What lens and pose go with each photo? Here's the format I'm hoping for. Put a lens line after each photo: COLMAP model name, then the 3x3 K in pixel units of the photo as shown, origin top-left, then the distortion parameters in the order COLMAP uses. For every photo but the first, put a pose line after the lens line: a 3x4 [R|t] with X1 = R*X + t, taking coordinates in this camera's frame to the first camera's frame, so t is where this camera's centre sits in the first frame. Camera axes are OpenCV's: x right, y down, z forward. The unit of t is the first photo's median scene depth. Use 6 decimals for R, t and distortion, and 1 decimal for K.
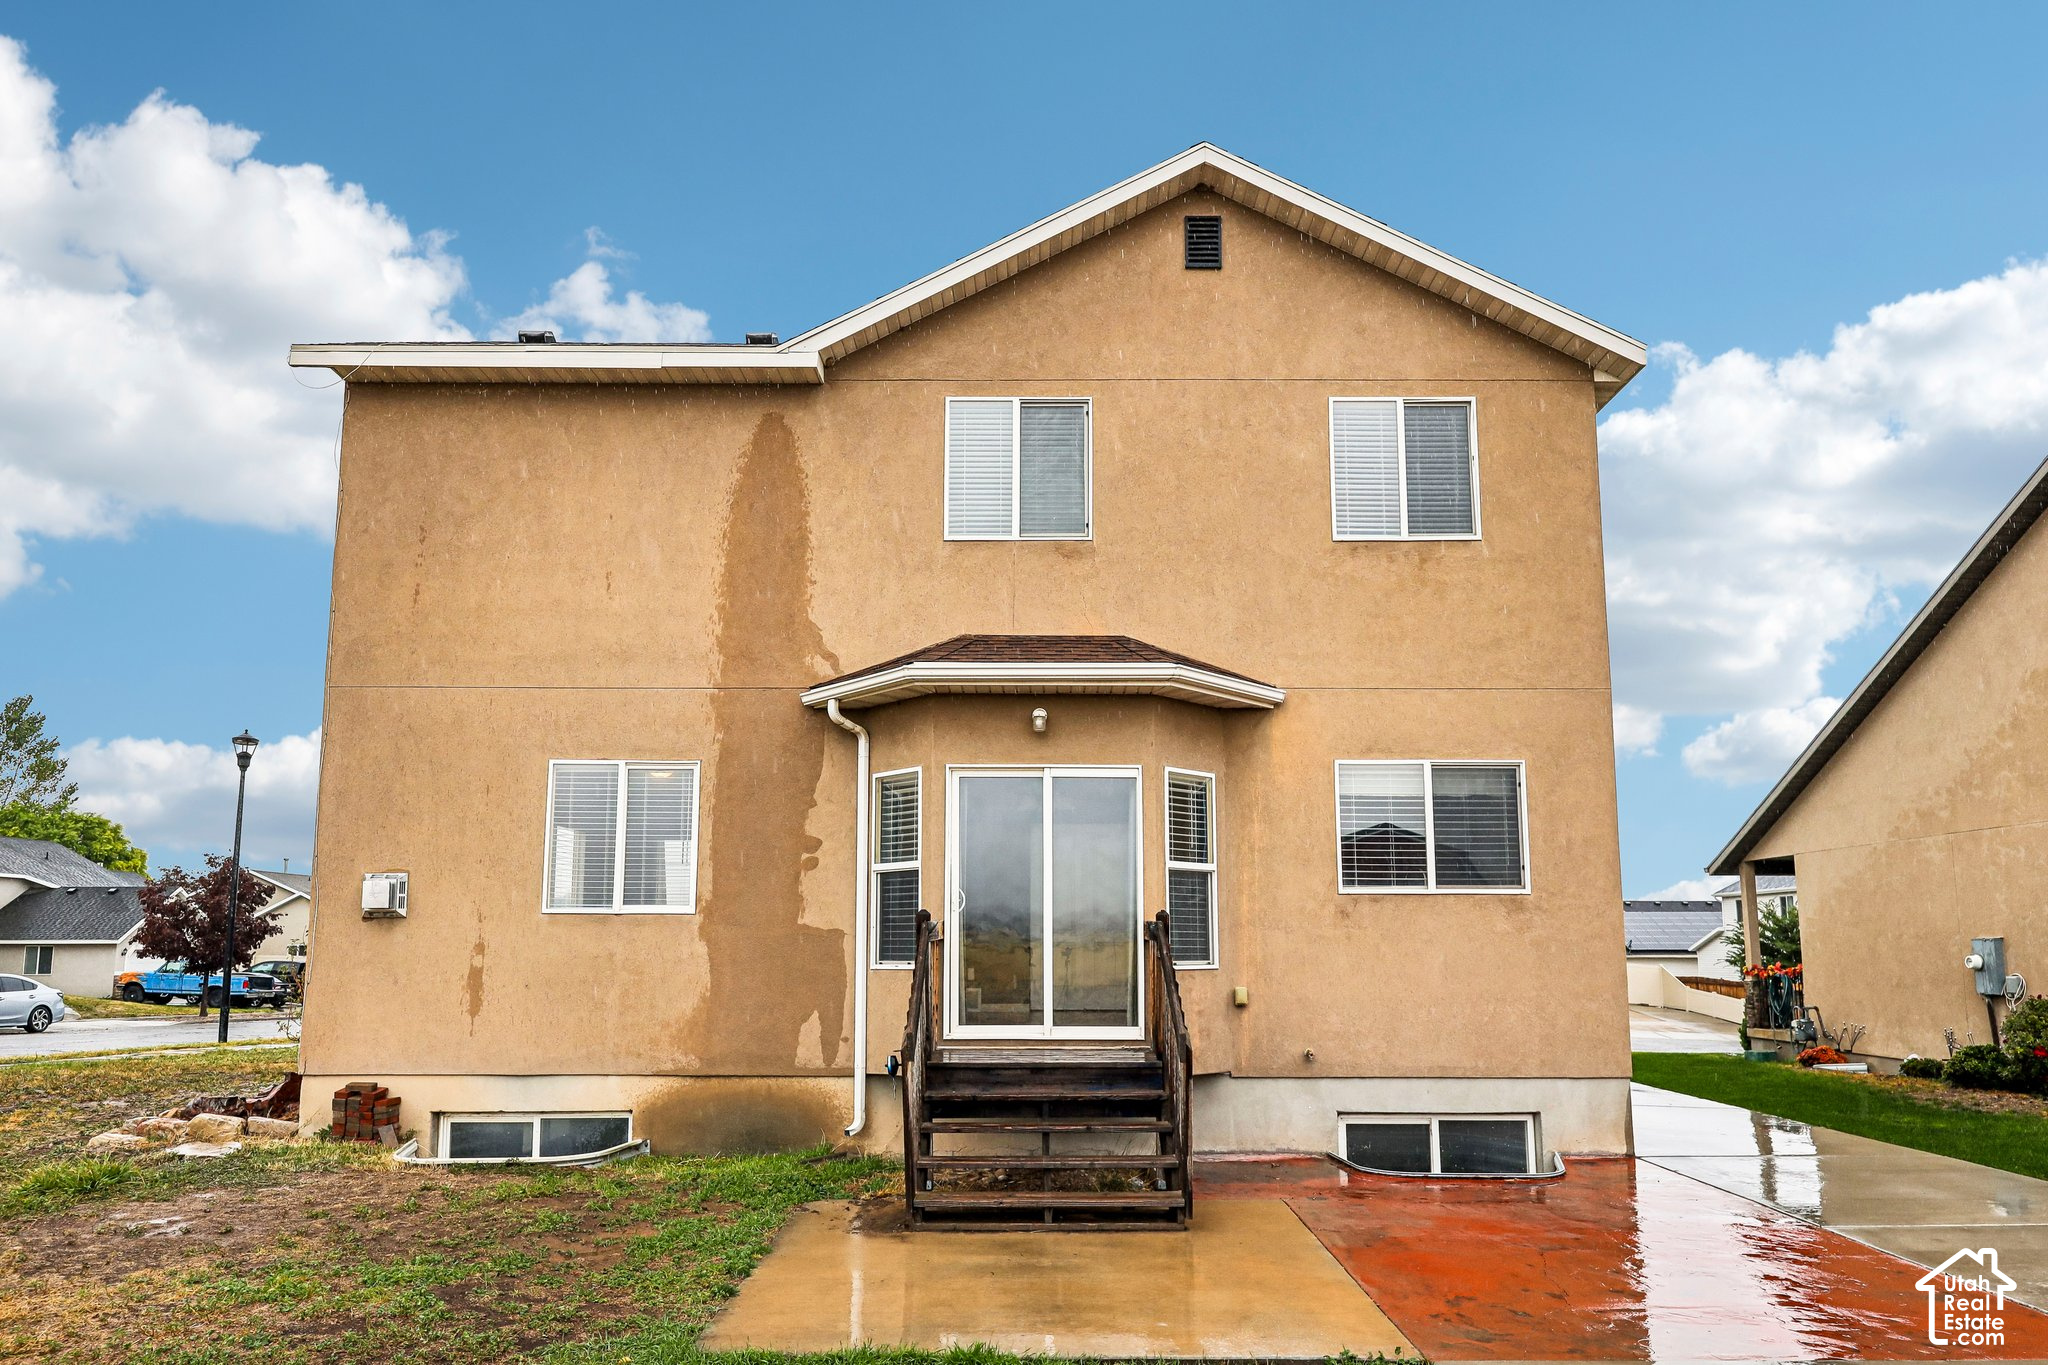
lens RADIAL K [[1280.8, 0, 1023.7], [0, 1280.8, 802.8], [0, 0, 1]] dist [-0.002028, 0.000829]
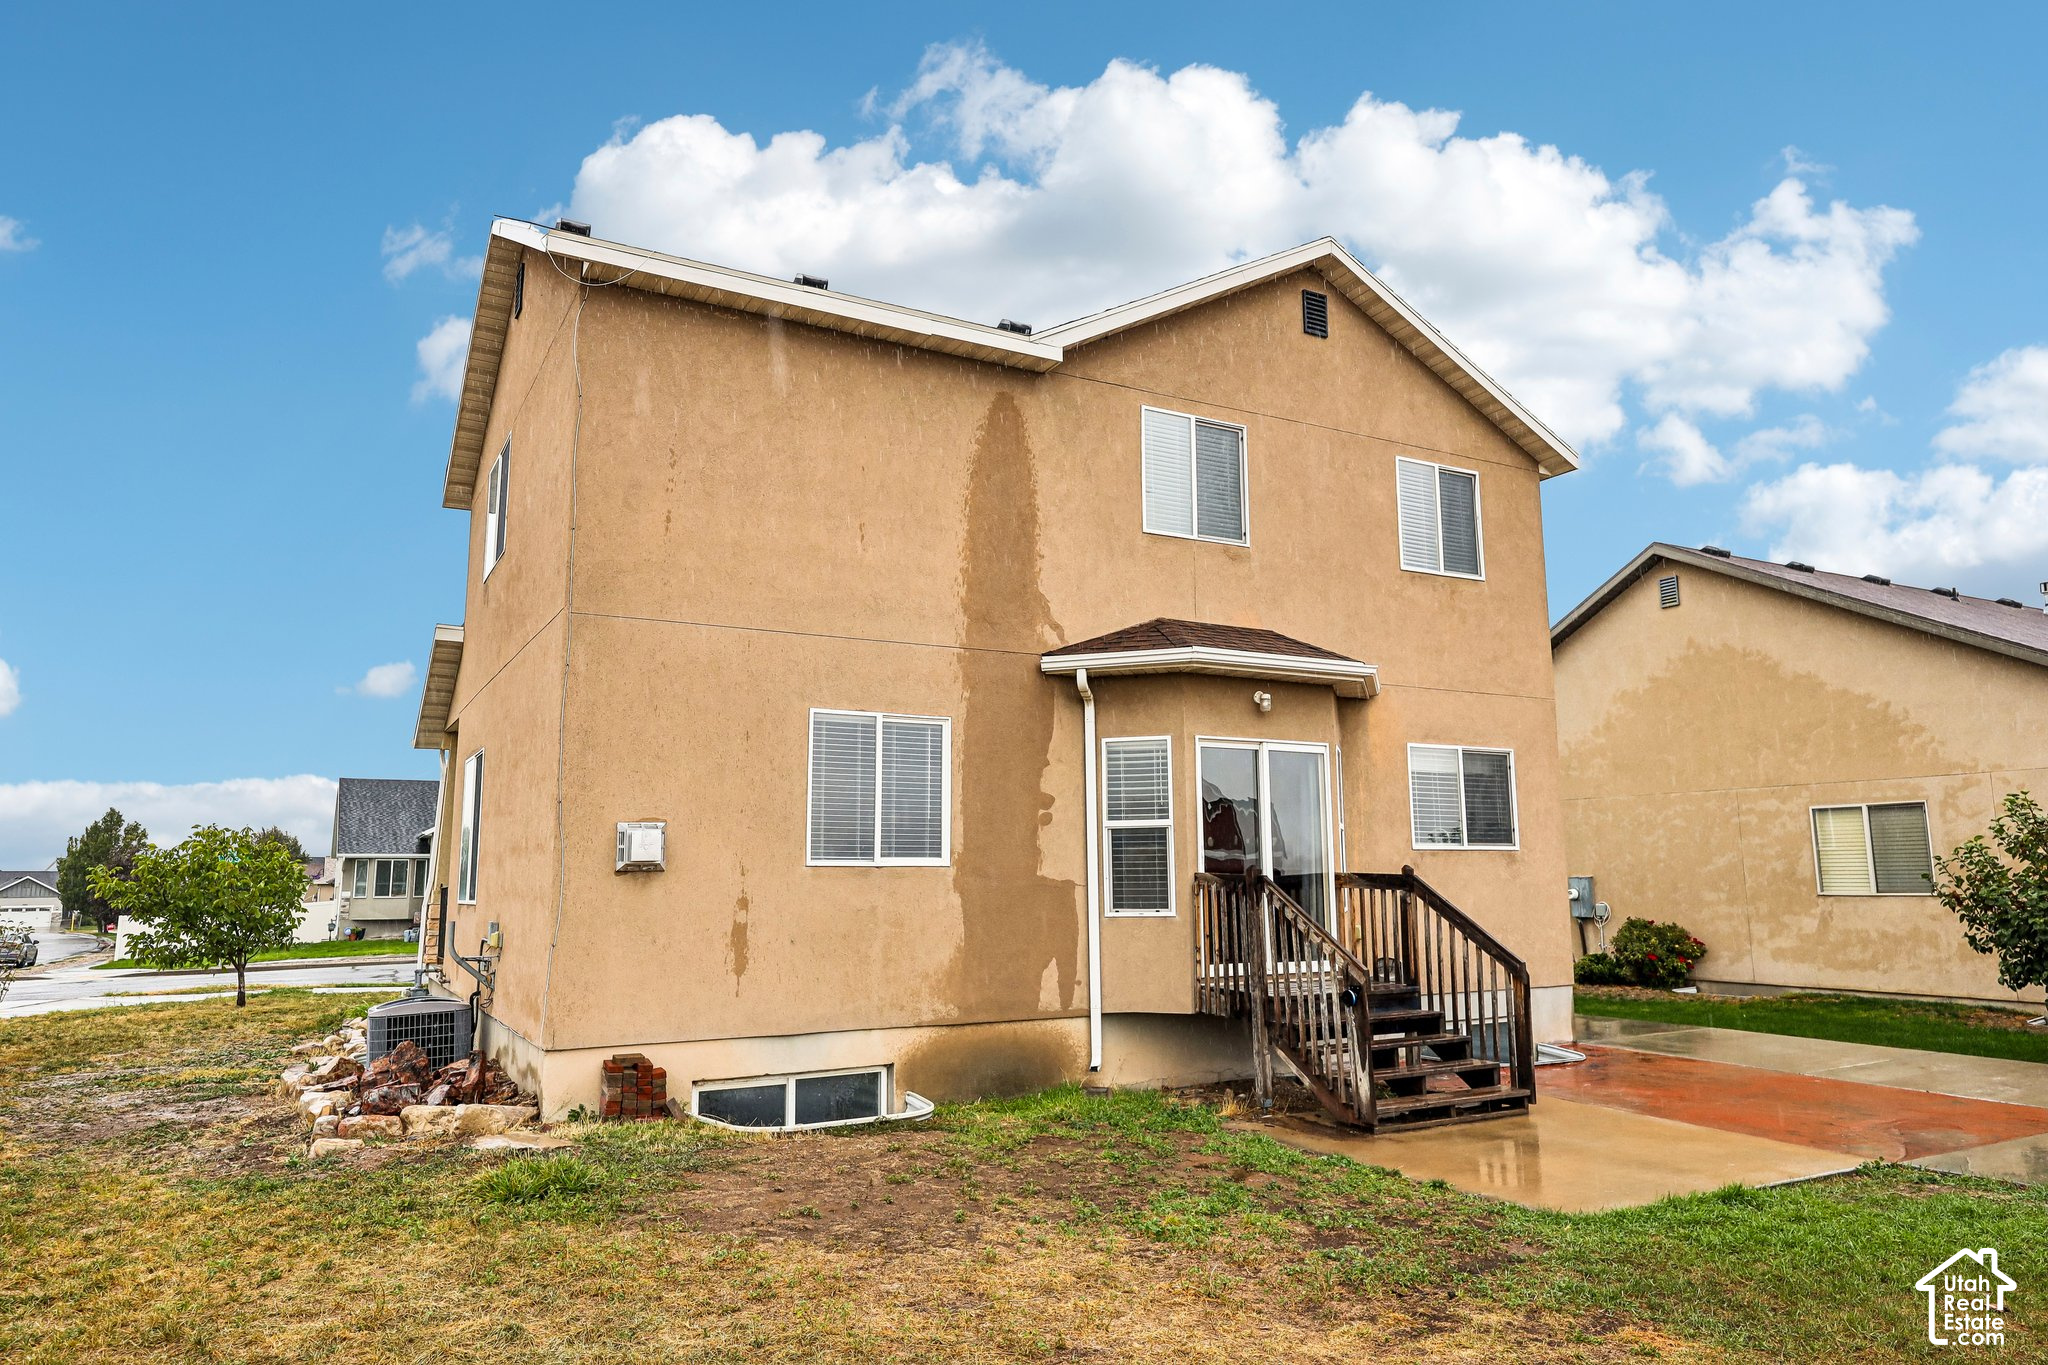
lens RADIAL K [[1304.7, 0, 1024.0], [0, 1304.7, 682.5], [0, 0, 1]] dist [-0.002459, -0.000509]
pose [[0.877432, 0.065001, 0.475276, -0.697916], [-0.047594, 0.997685, -0.048582, -0.012447], [-0.477333, 0.020007, 0.878494, 0.045604]]
